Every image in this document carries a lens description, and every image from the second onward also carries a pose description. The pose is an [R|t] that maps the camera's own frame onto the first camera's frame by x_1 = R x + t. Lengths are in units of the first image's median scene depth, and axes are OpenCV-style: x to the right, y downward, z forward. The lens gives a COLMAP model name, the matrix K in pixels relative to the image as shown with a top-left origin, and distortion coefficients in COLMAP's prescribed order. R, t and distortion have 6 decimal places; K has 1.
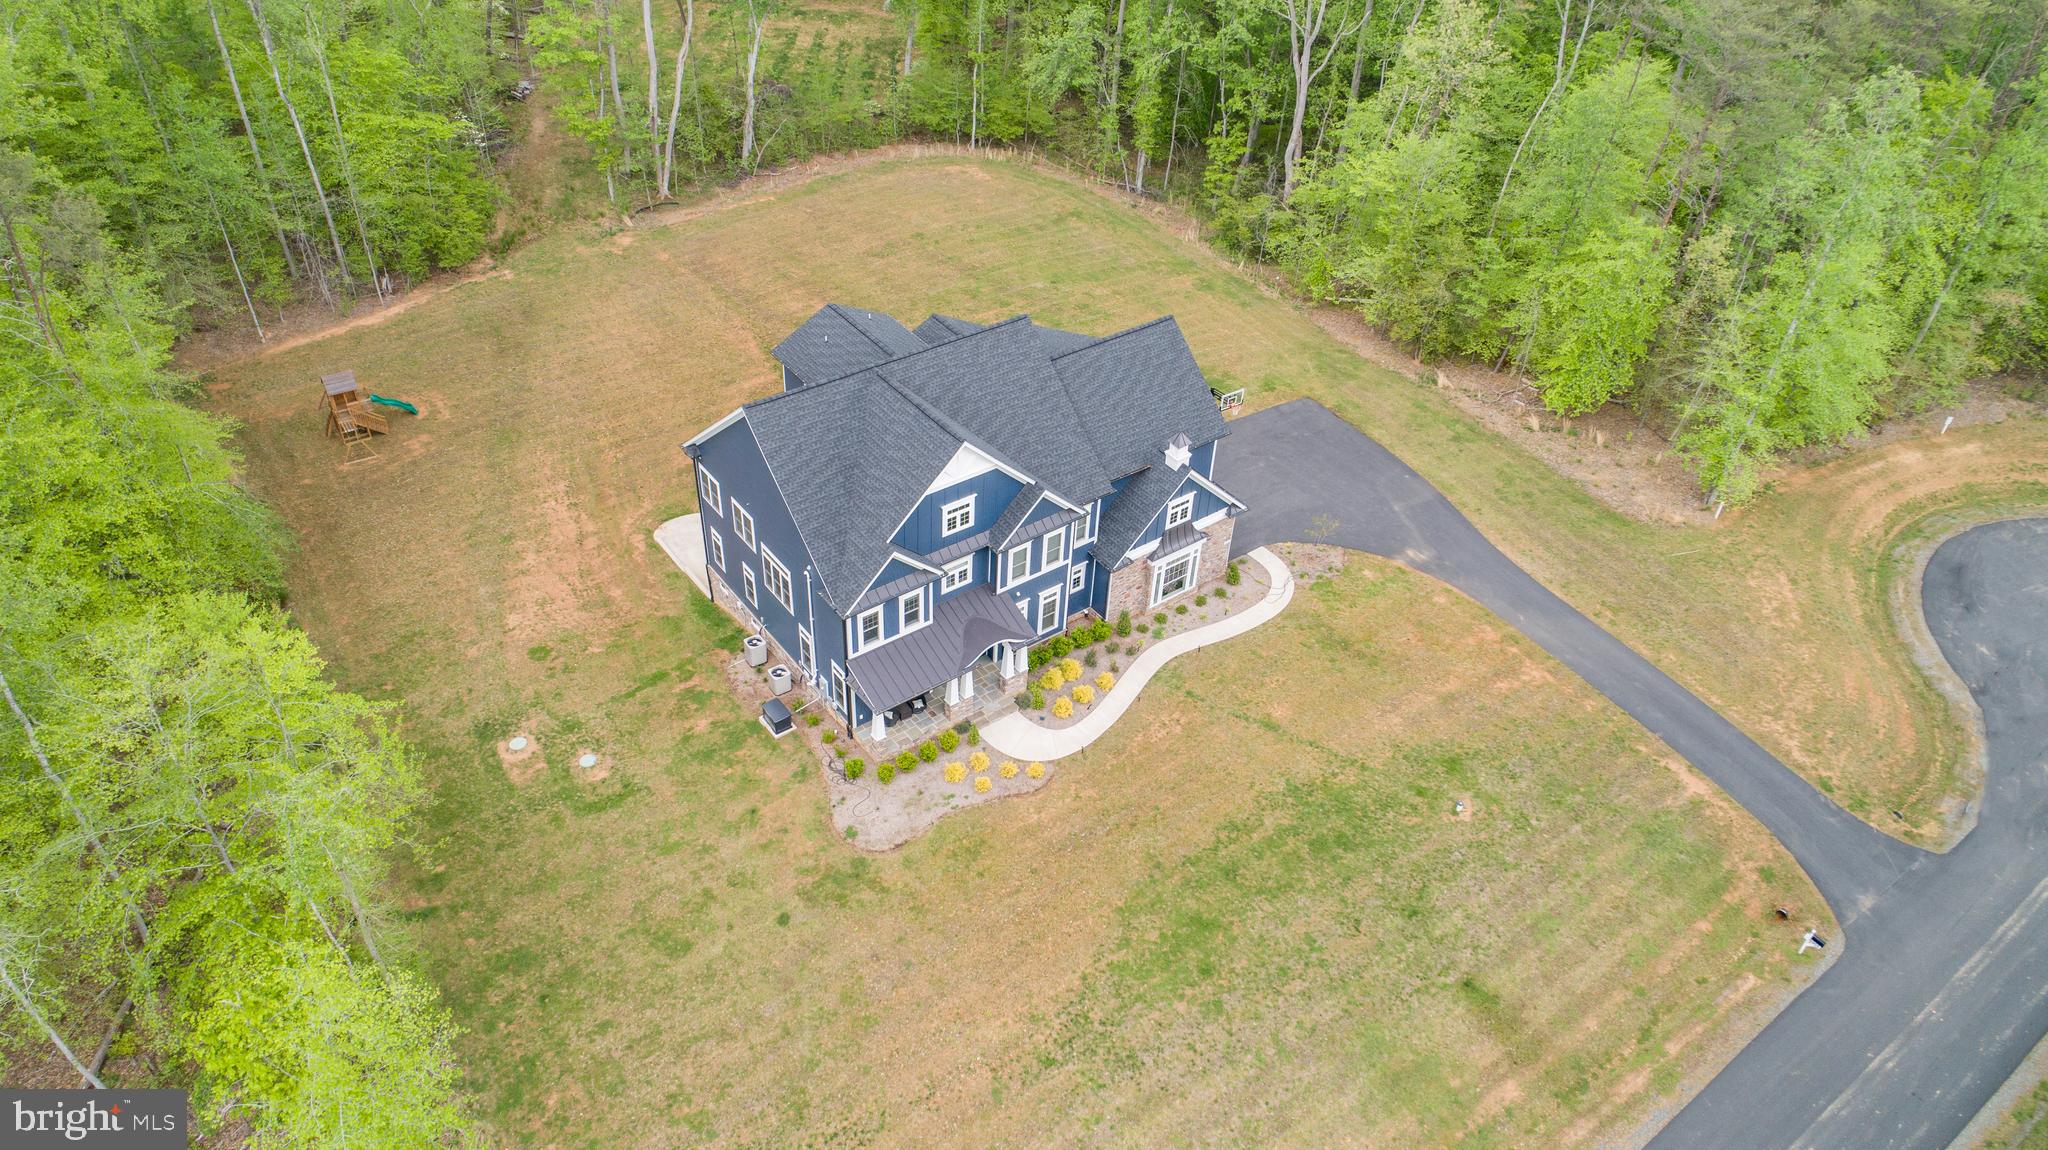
lens RADIAL K [[1379.1, 0, 1020.4], [0, 1379.1, 578.3], [0, 0, 1]] dist [-0.013016, 0.011739]
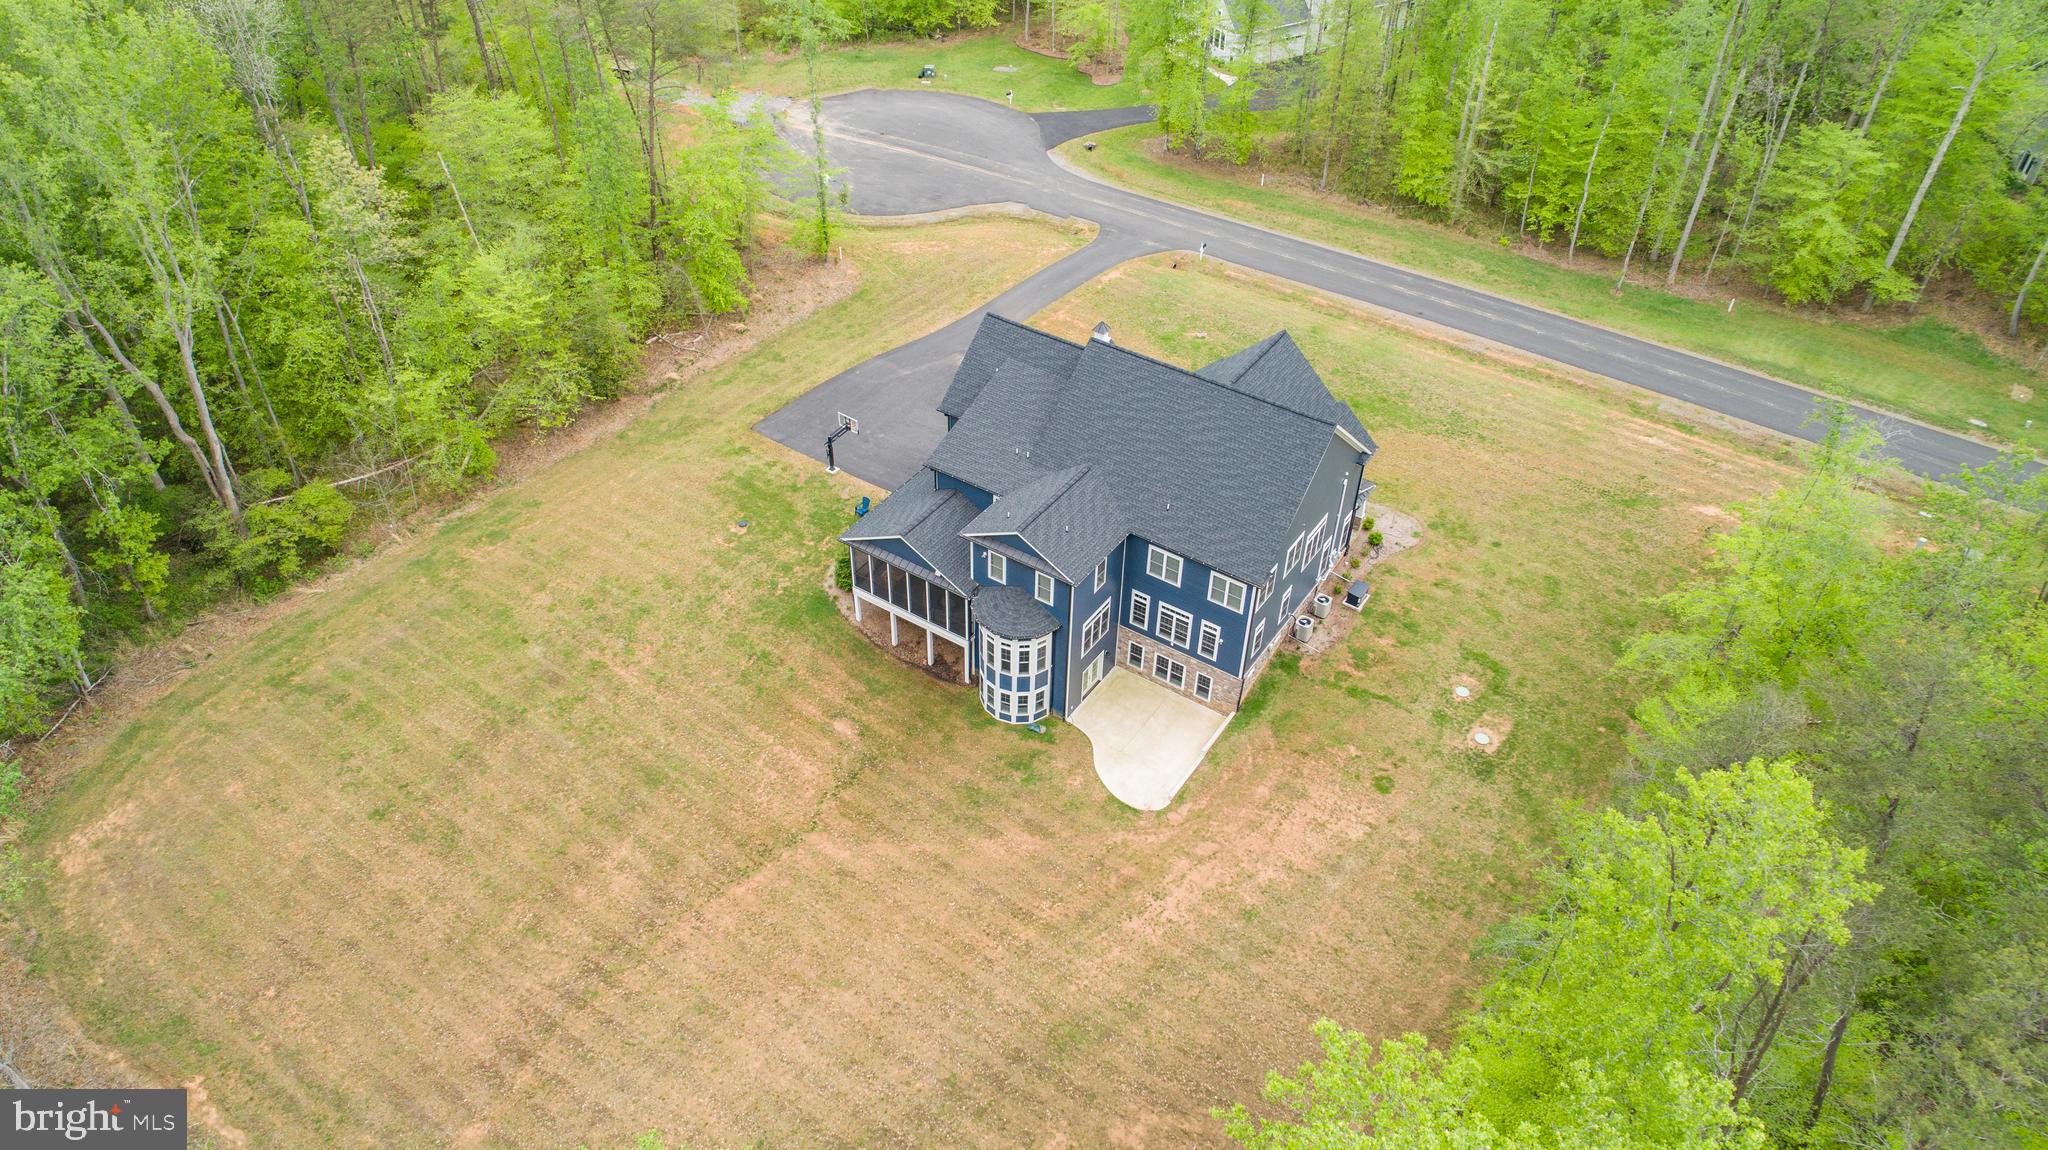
lens RADIAL K [[1379.1, 0, 1020.4], [0, 1379.1, 578.3], [0, 0, 1]] dist [-0.013016, 0.011739]
pose [[-0.329402, -0.648526, 0.686227, -0.915015], [0.579884, 0.434612, 0.689091, -0.944803], [-0.745136, 0.624921, 0.232908, 0.889190]]
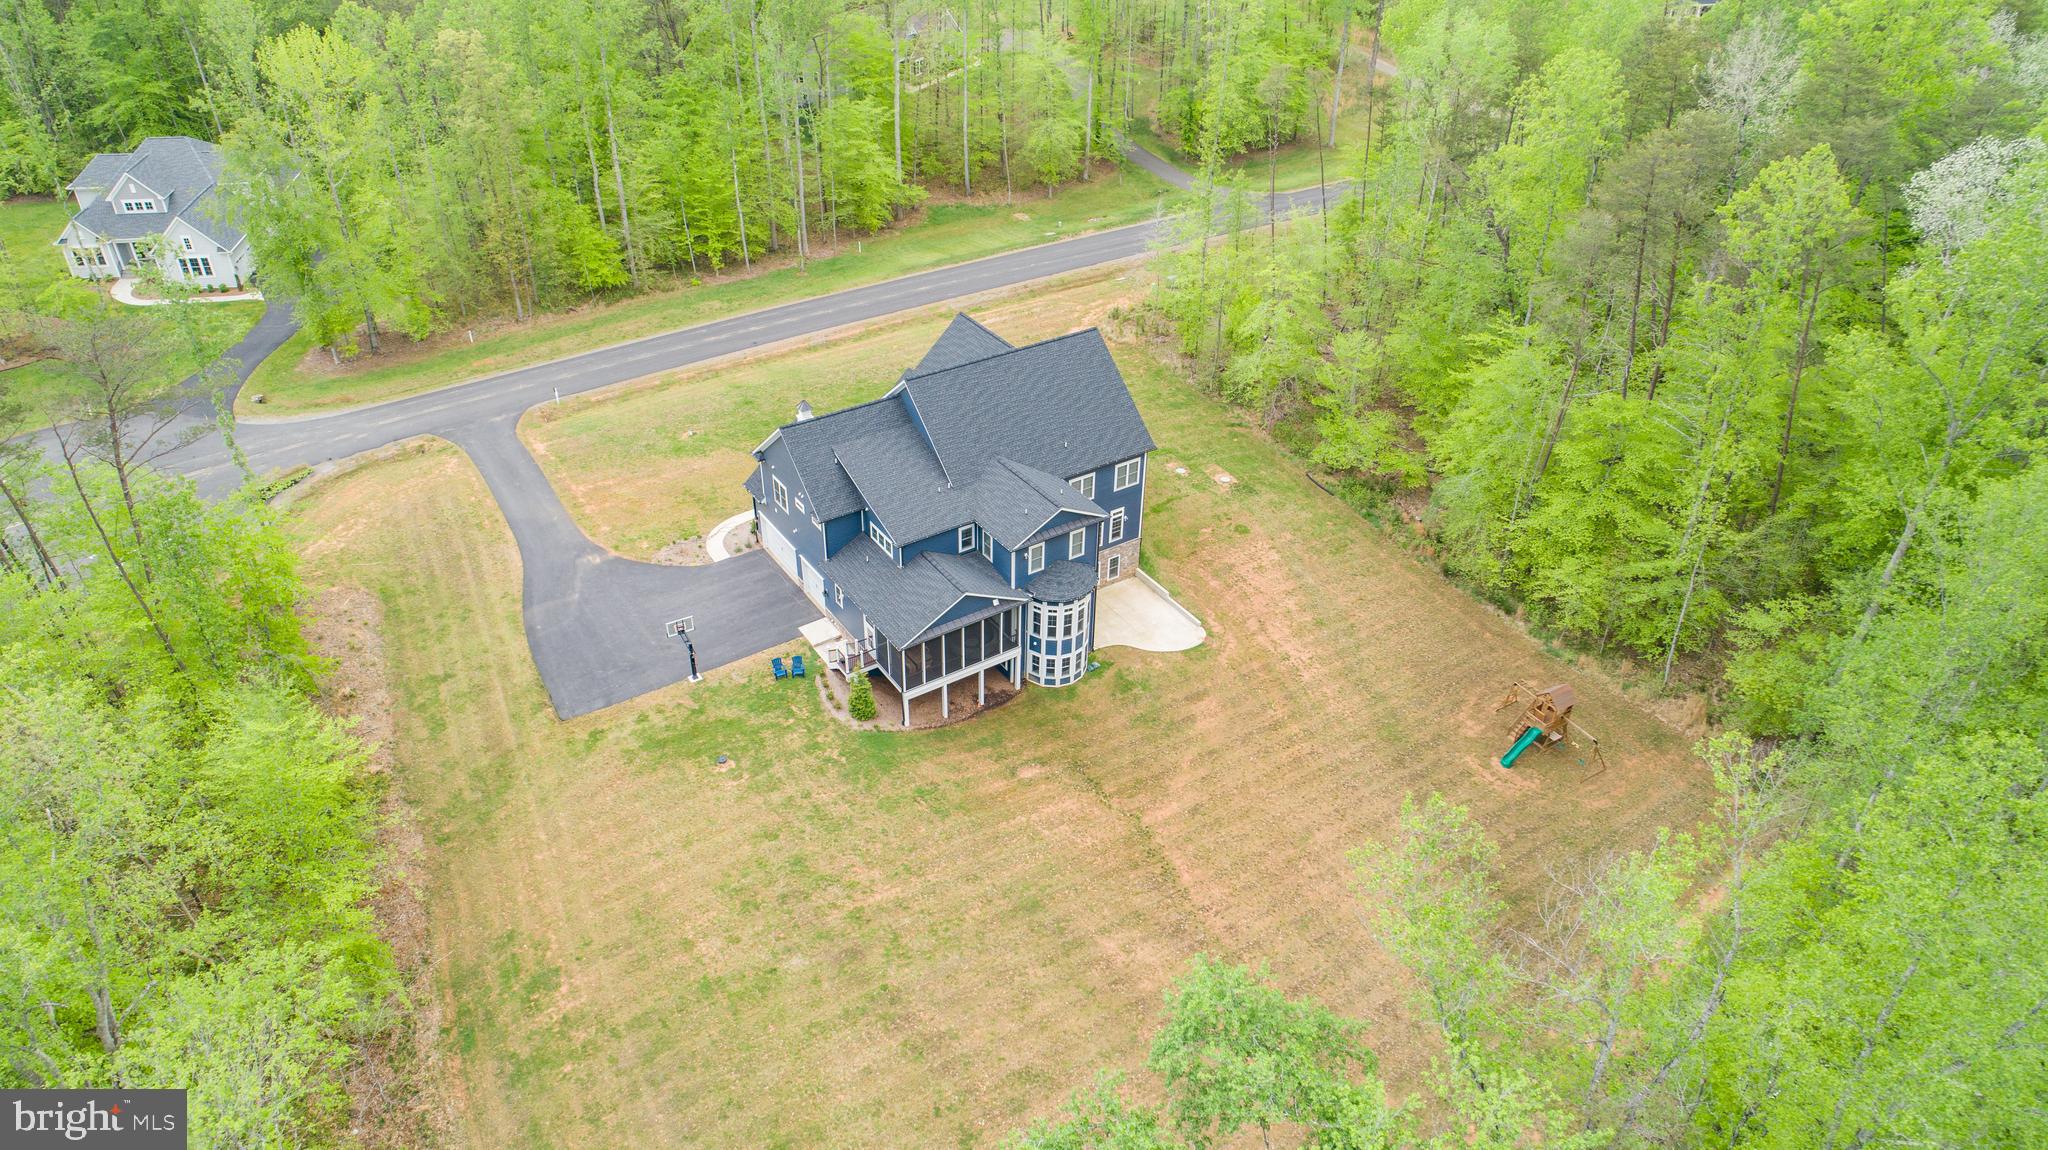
lens RADIAL K [[1379.1, 0, 1020.4], [0, 1379.1, 578.3], [0, 0, 1]] dist [-0.013016, 0.011739]
pose [[-0.996867, -0.077585, 0.015374, -0.141808], [-0.006340, 0.272141, 0.962237, -1.411121], [-0.078839, 0.959125, -0.271780, 1.523323]]
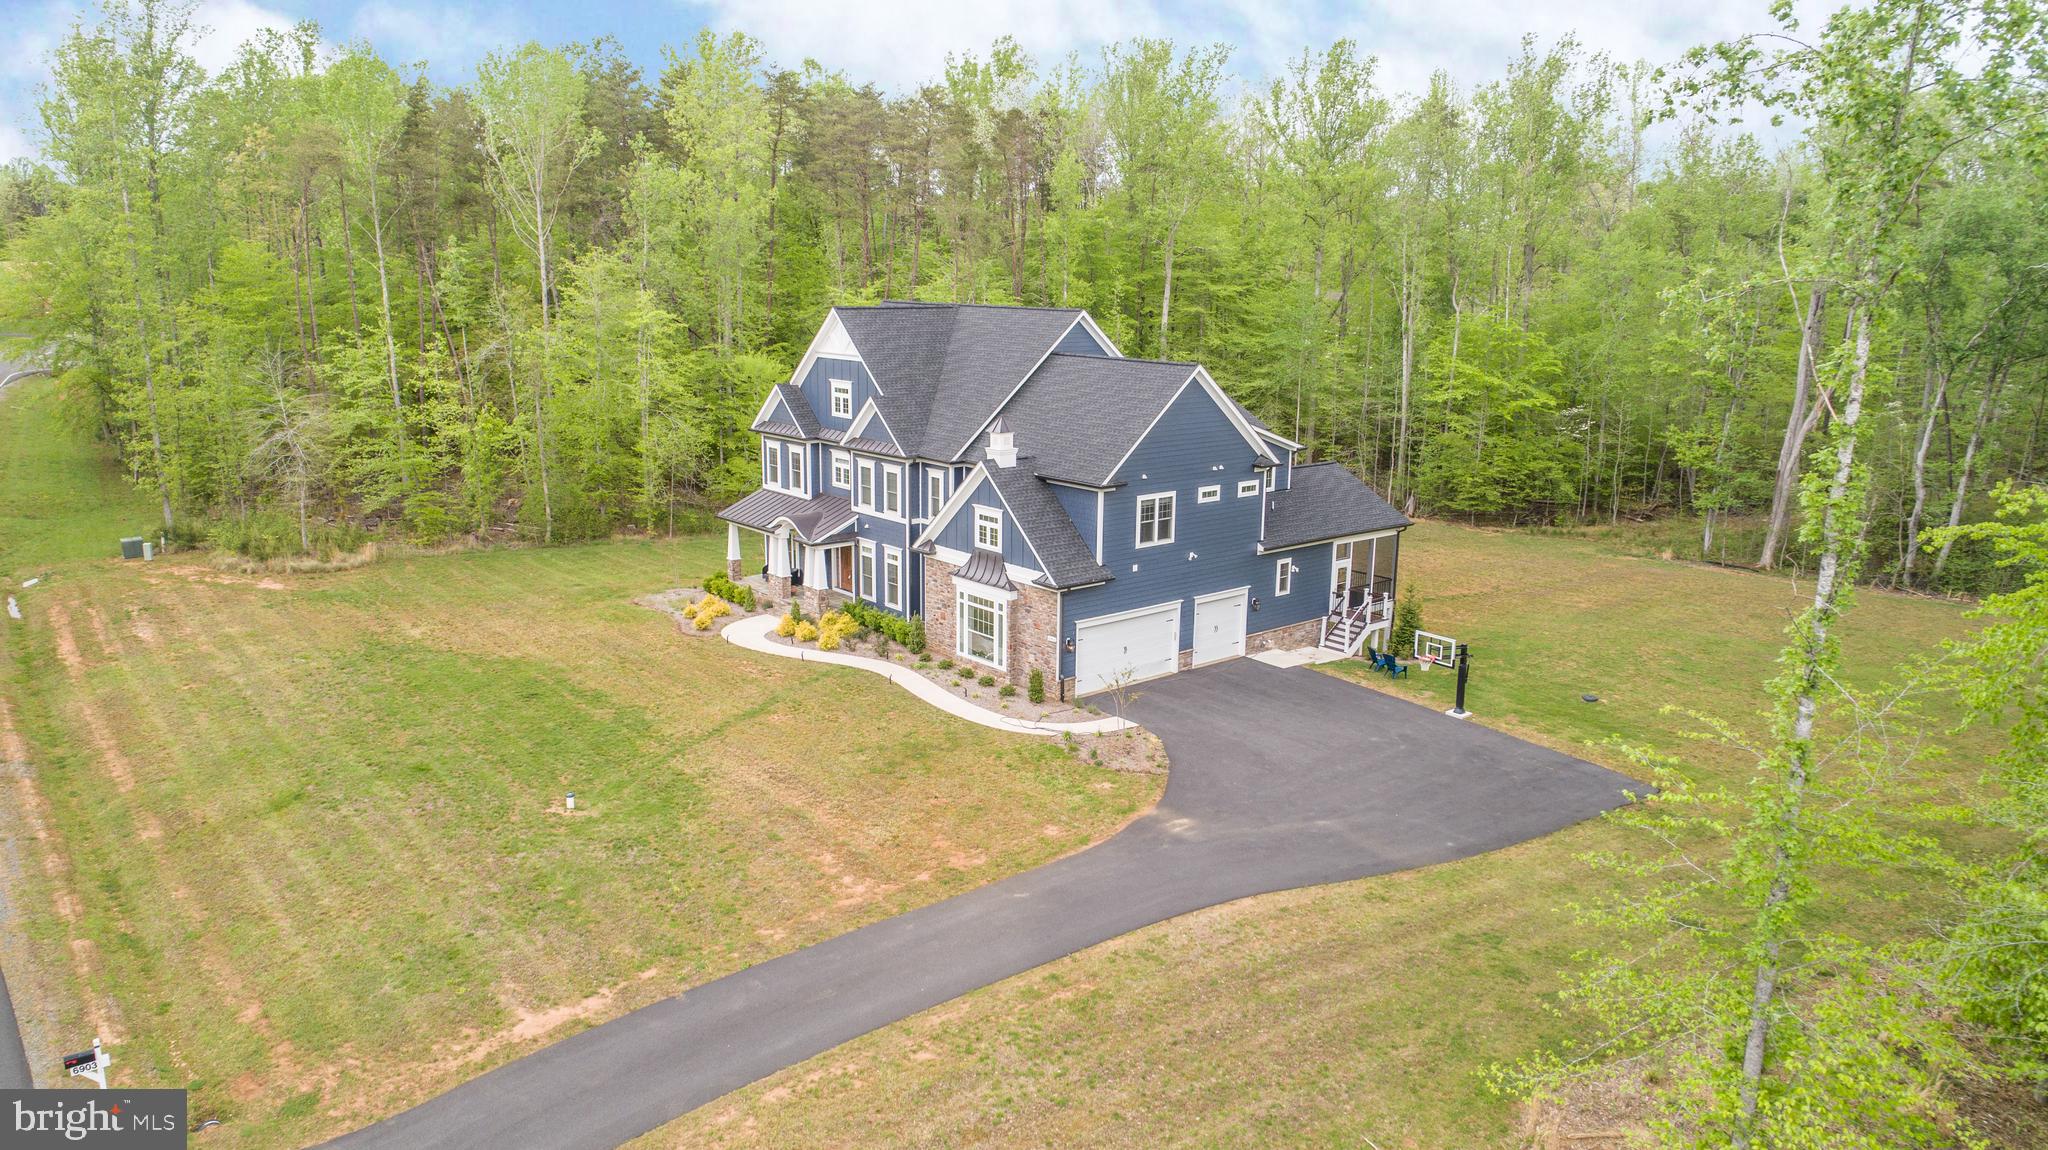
lens RADIAL K [[1379.1, 0, 1020.4], [0, 1379.1, 578.3], [0, 0, 1]] dist [-0.013016, 0.011739]
pose [[0.062352, 0.180914, -0.981520, 0.912034], [-0.641001, 0.761056, 0.099558, -0.119549], [0.765003, 0.622948, 0.163419, 0.920568]]
